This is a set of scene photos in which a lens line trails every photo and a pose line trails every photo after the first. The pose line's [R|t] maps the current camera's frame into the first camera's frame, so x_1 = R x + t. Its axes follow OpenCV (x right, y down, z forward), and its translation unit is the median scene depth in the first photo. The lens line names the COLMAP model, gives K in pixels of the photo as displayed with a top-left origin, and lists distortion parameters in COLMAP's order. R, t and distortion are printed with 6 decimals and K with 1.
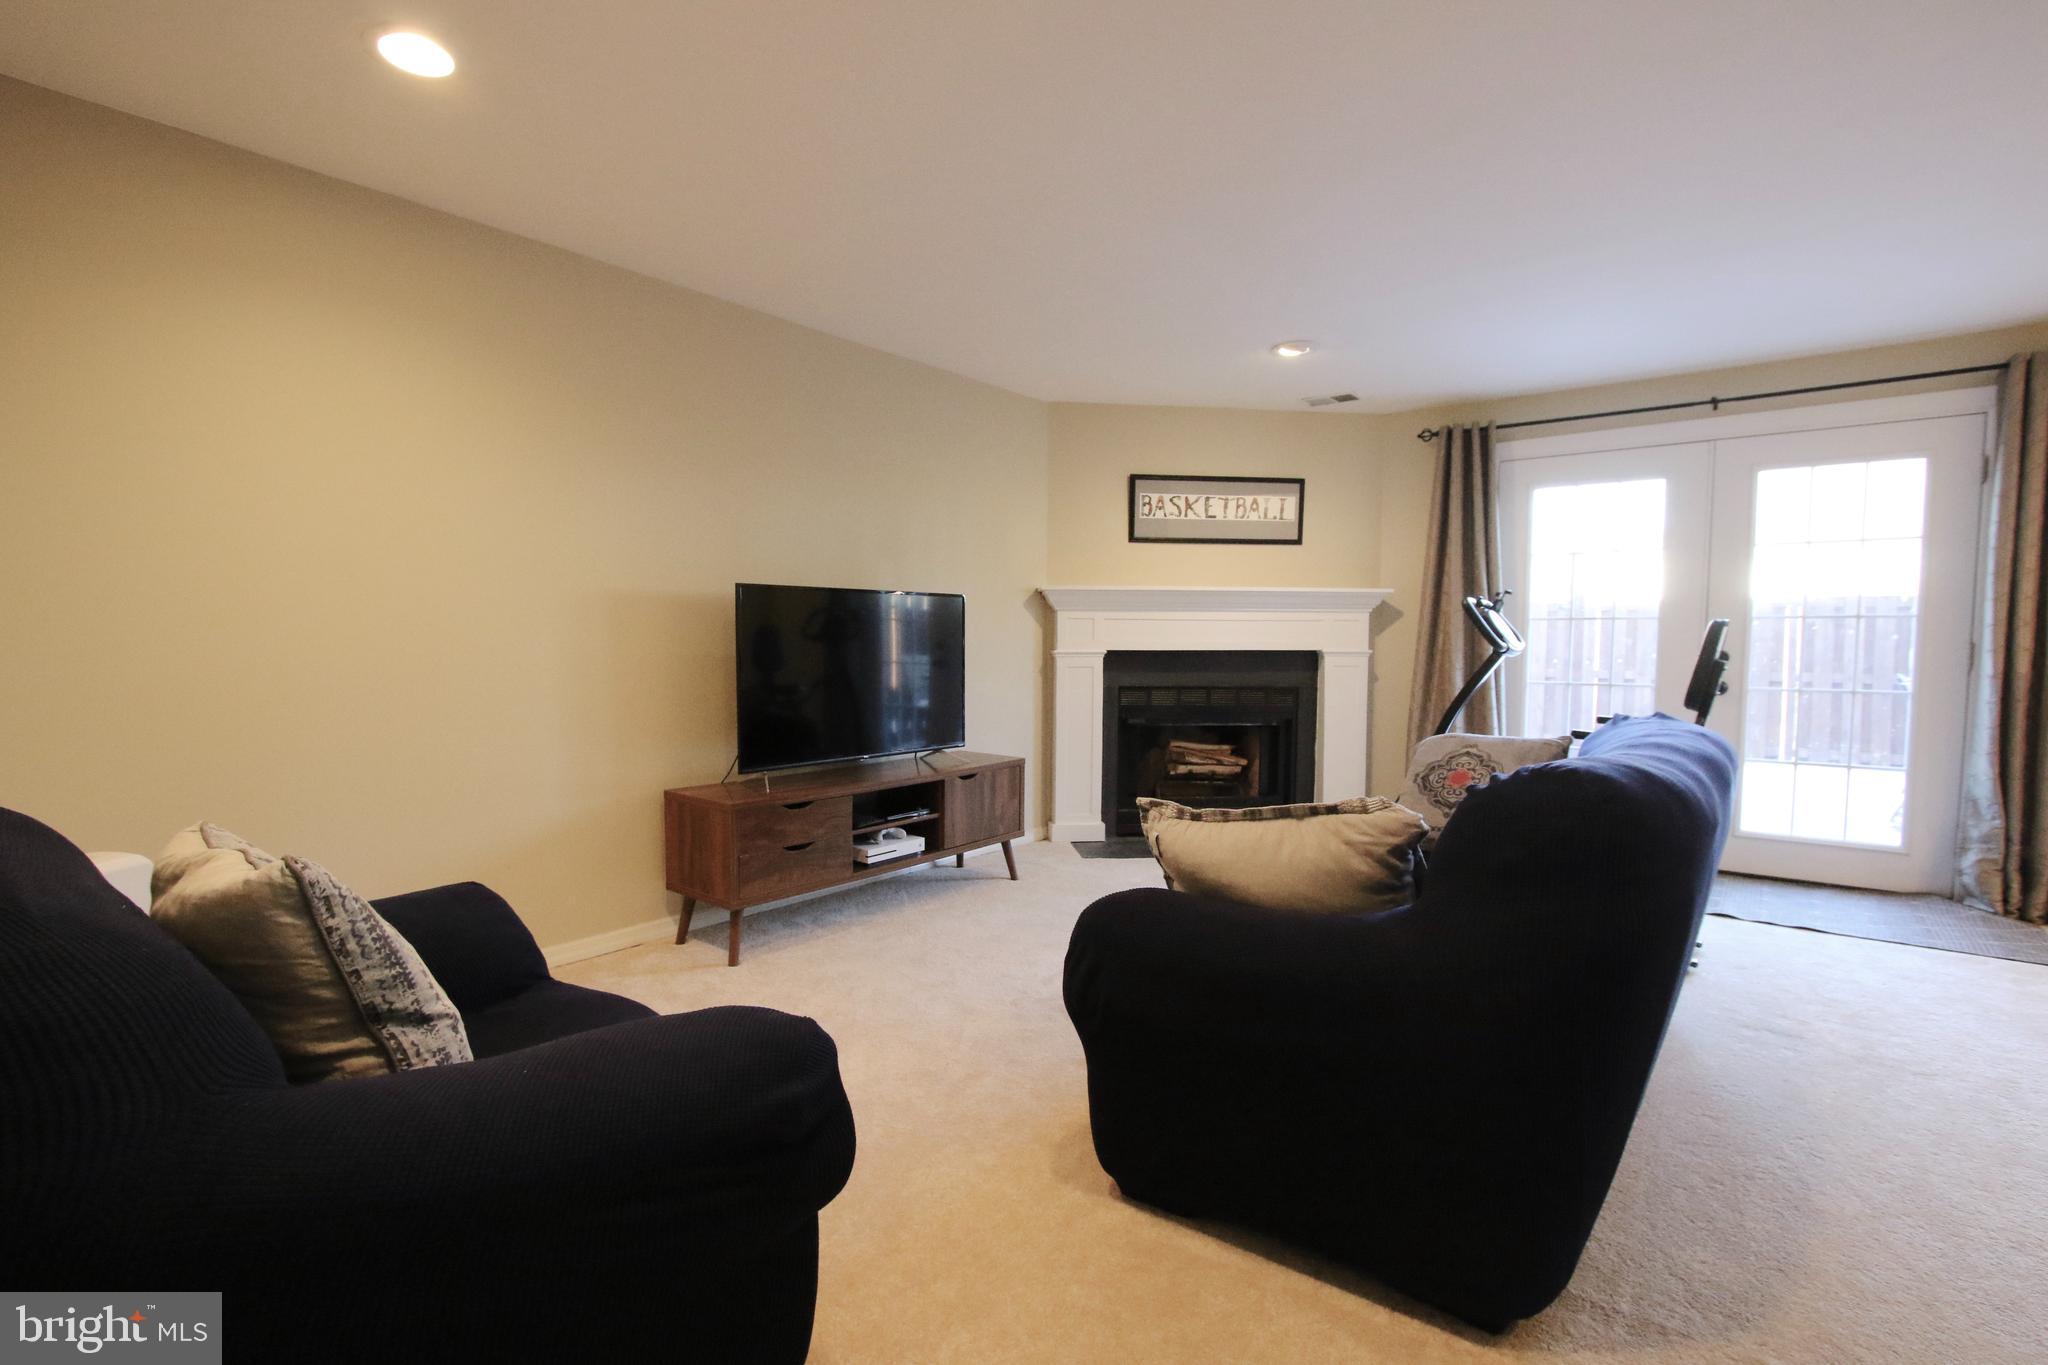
lens RADIAL K [[950.6, 0, 1022.9], [0, 950.6, 698.4], [0, 0, 1]] dist [-0.015883, 0.001895]
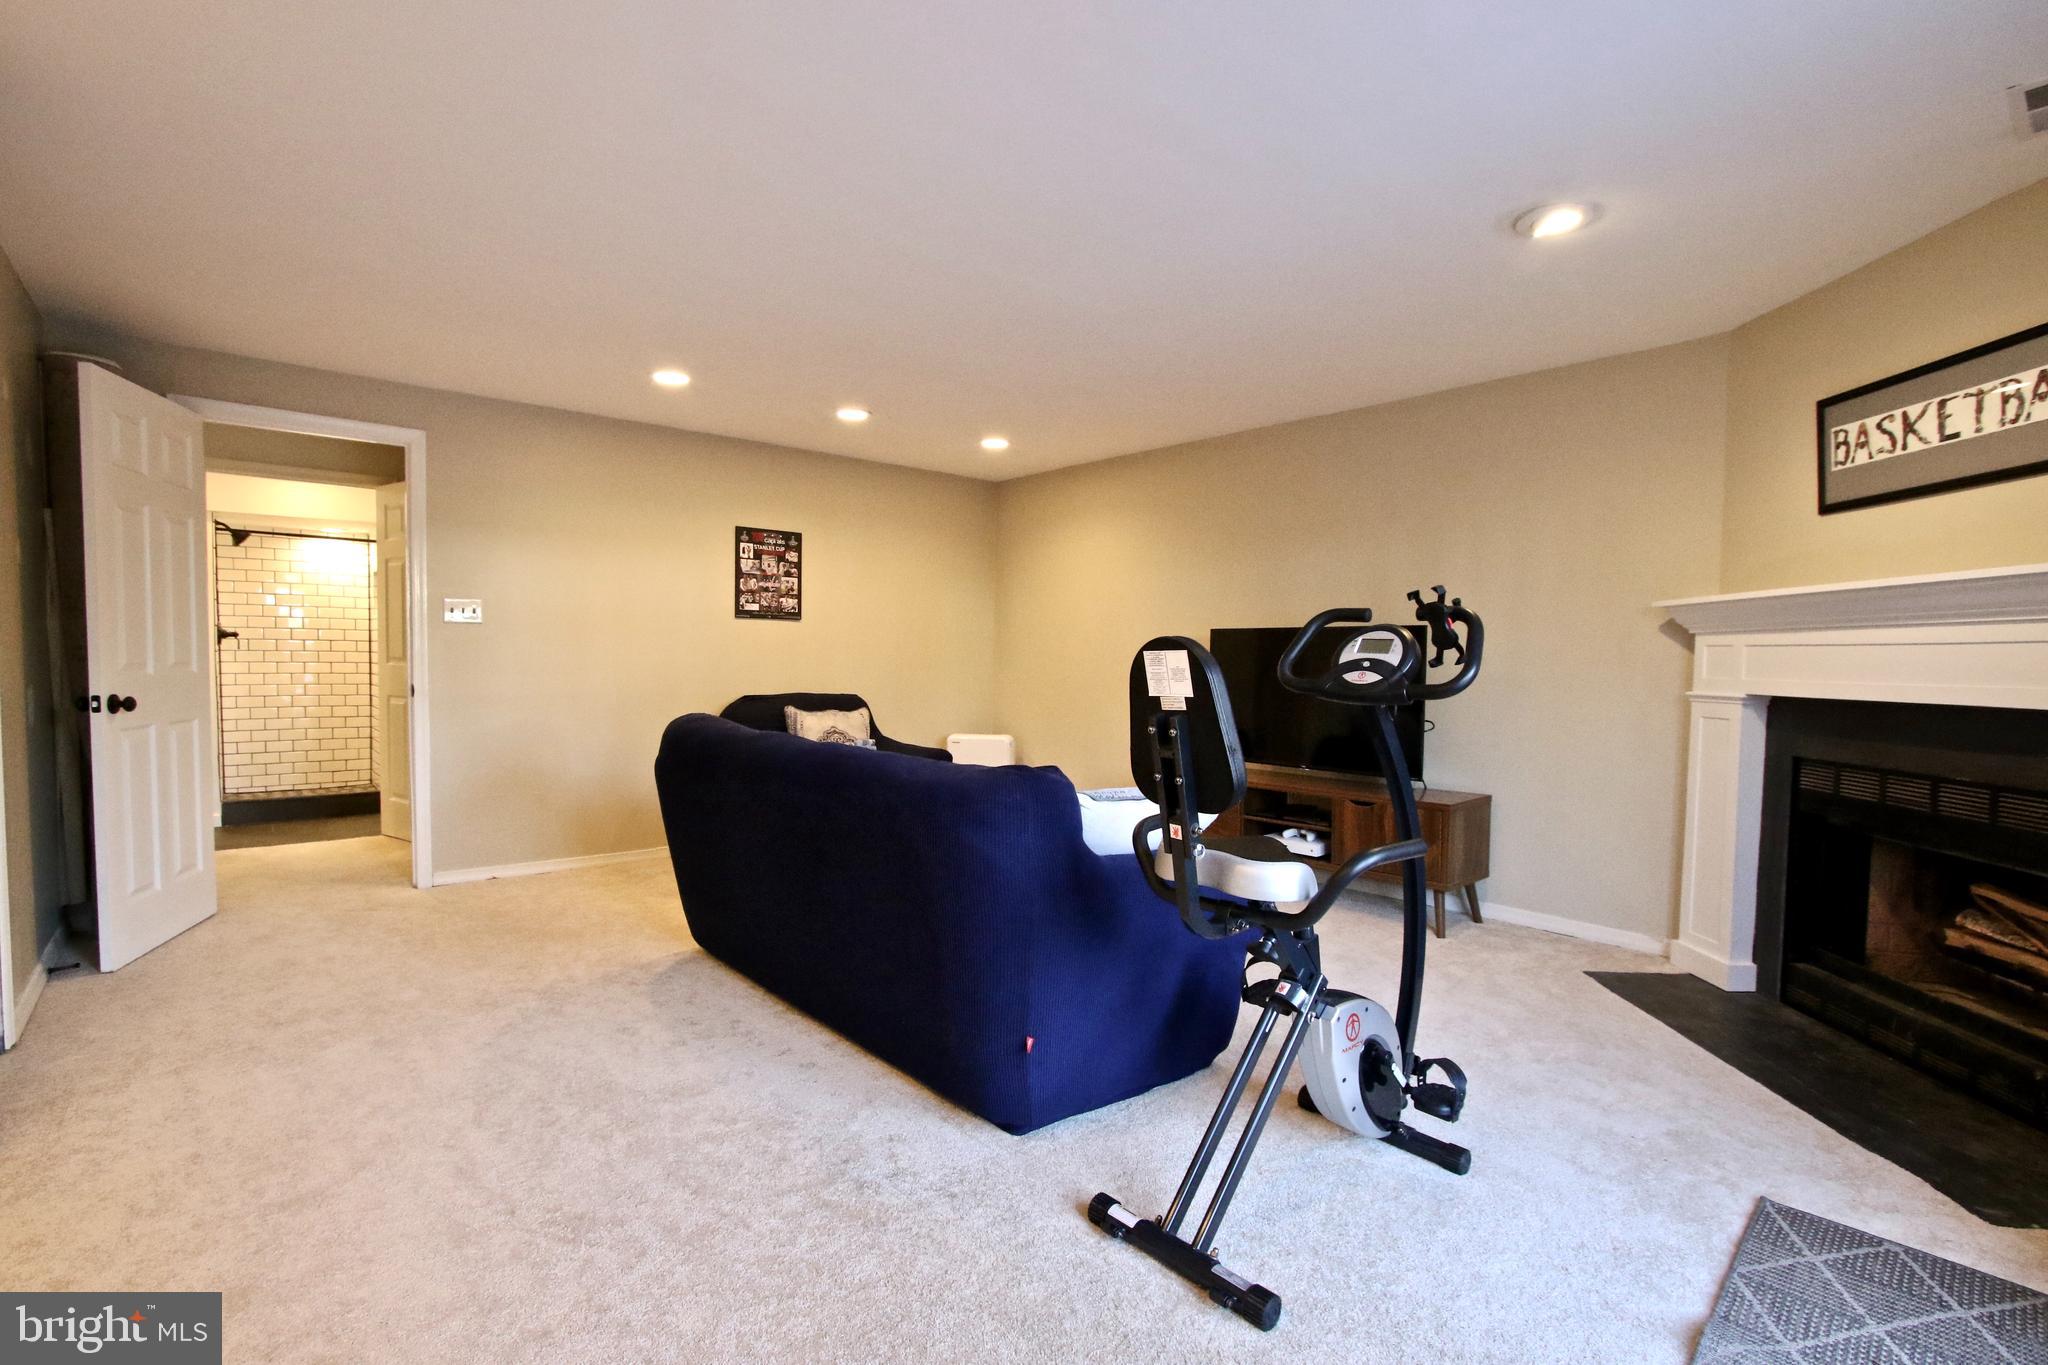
lens RADIAL K [[942.8, 0, 1024.3], [0, 942.8, 698.6], [0, 0, 1]] dist [-0.013997, 0.001419]
pose [[-0.169698, 0.039217, -0.984716, 0.770153], [-0.072910, 0.995970, 0.052229, -0.044101], [0.982795, 0.080659, -0.166154, 0.614018]]
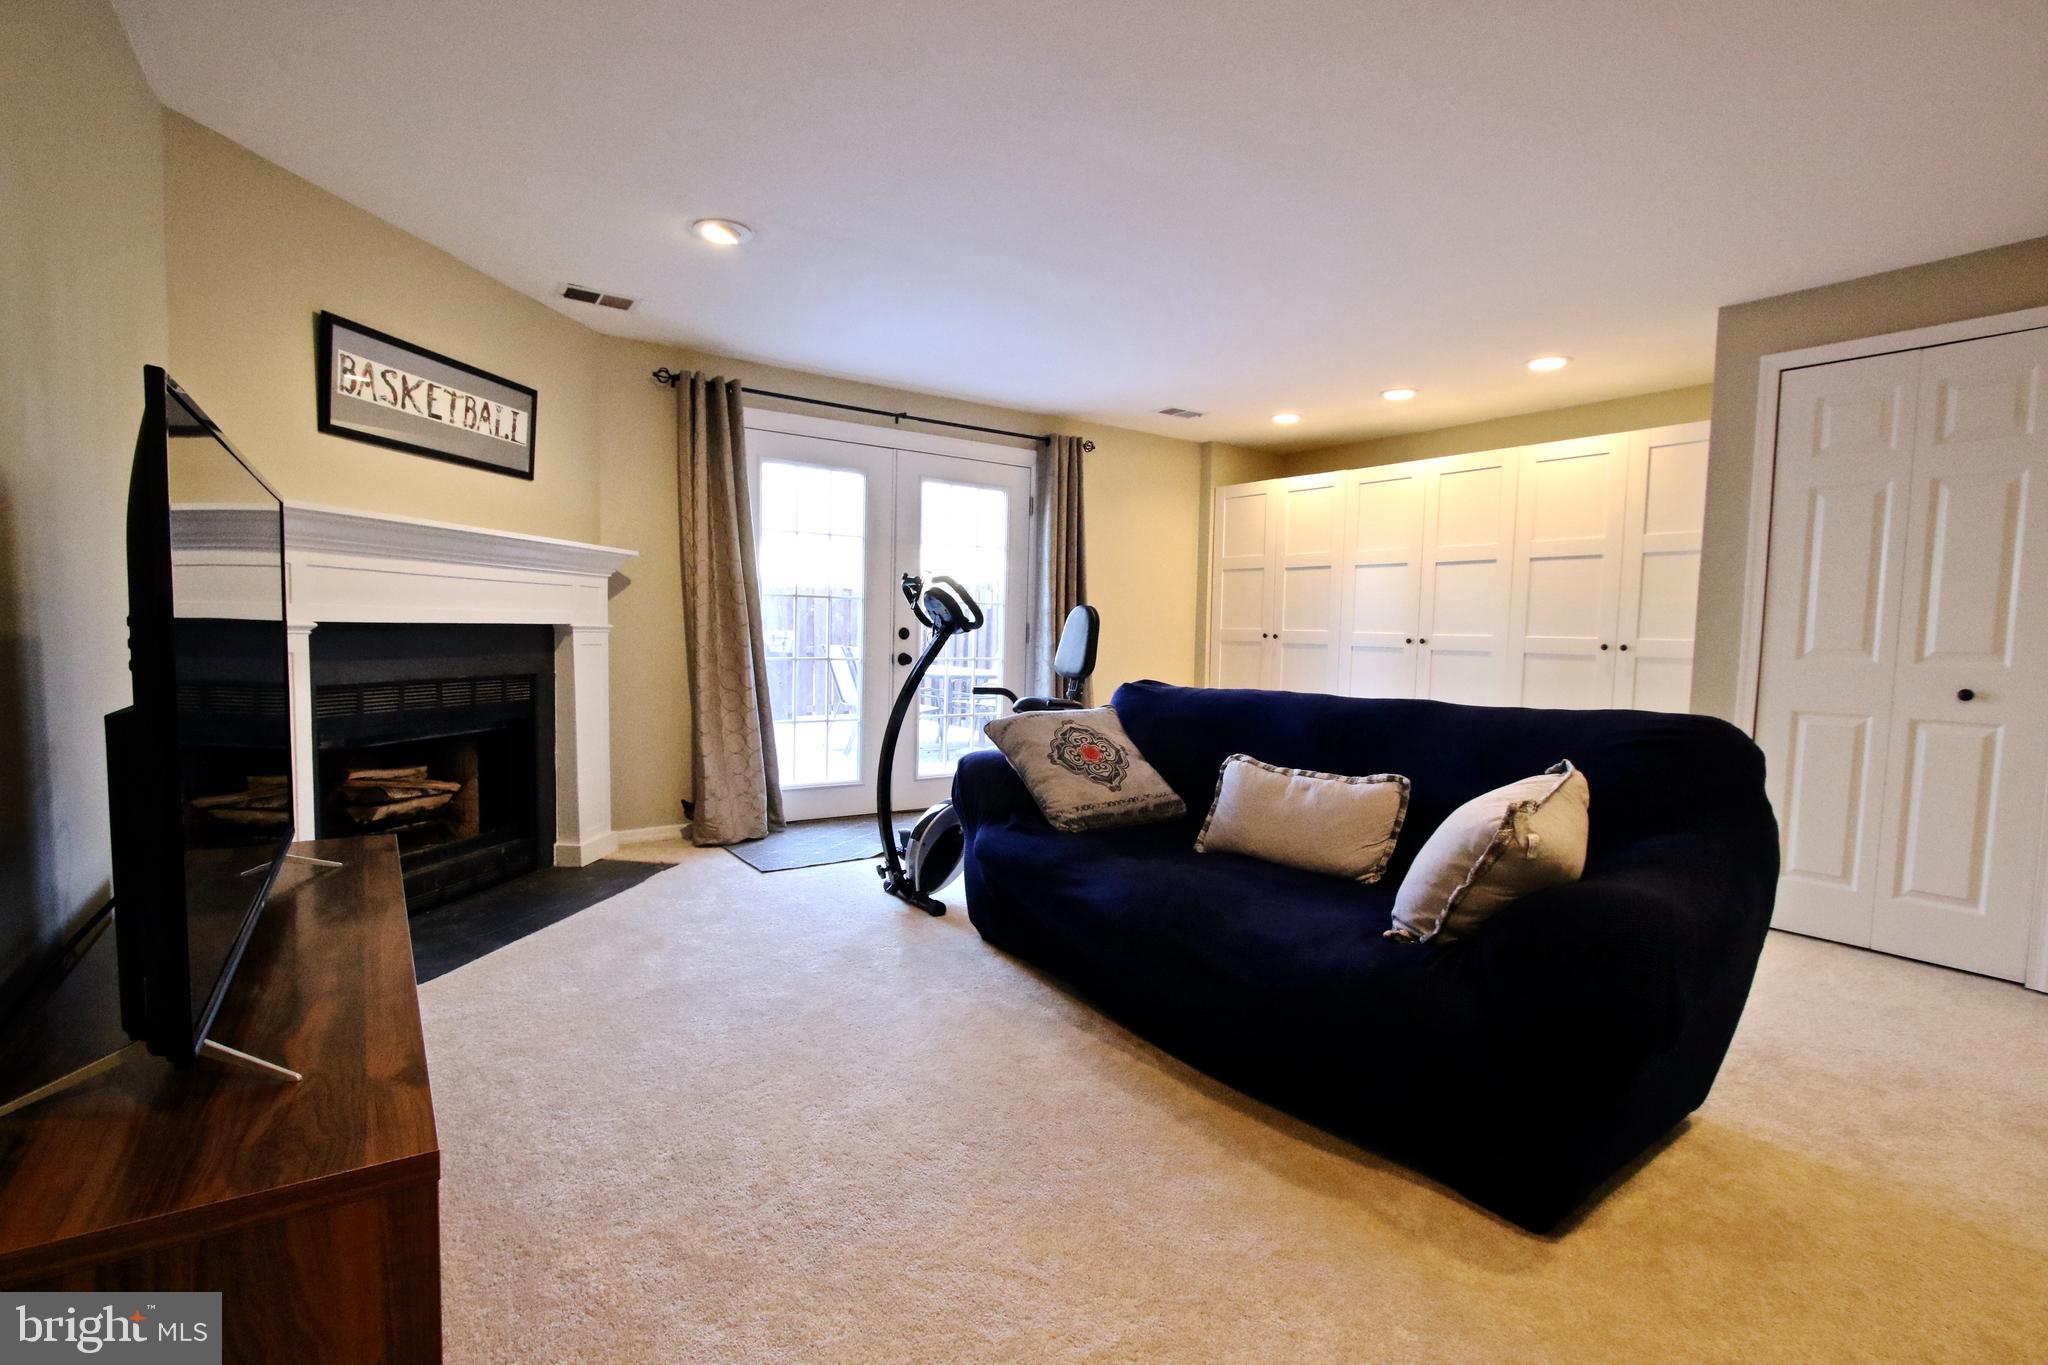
lens RADIAL K [[942.8, 0, 1024.3], [0, 942.8, 698.6], [0, 0, 1]] dist [-0.013997, 0.001419]
pose [[0.277651, -0.068722, 0.958221, -0.315543], [0.037434, 0.997455, 0.060689, -0.023233], [-0.959953, 0.019019, 0.279516, 0.440866]]
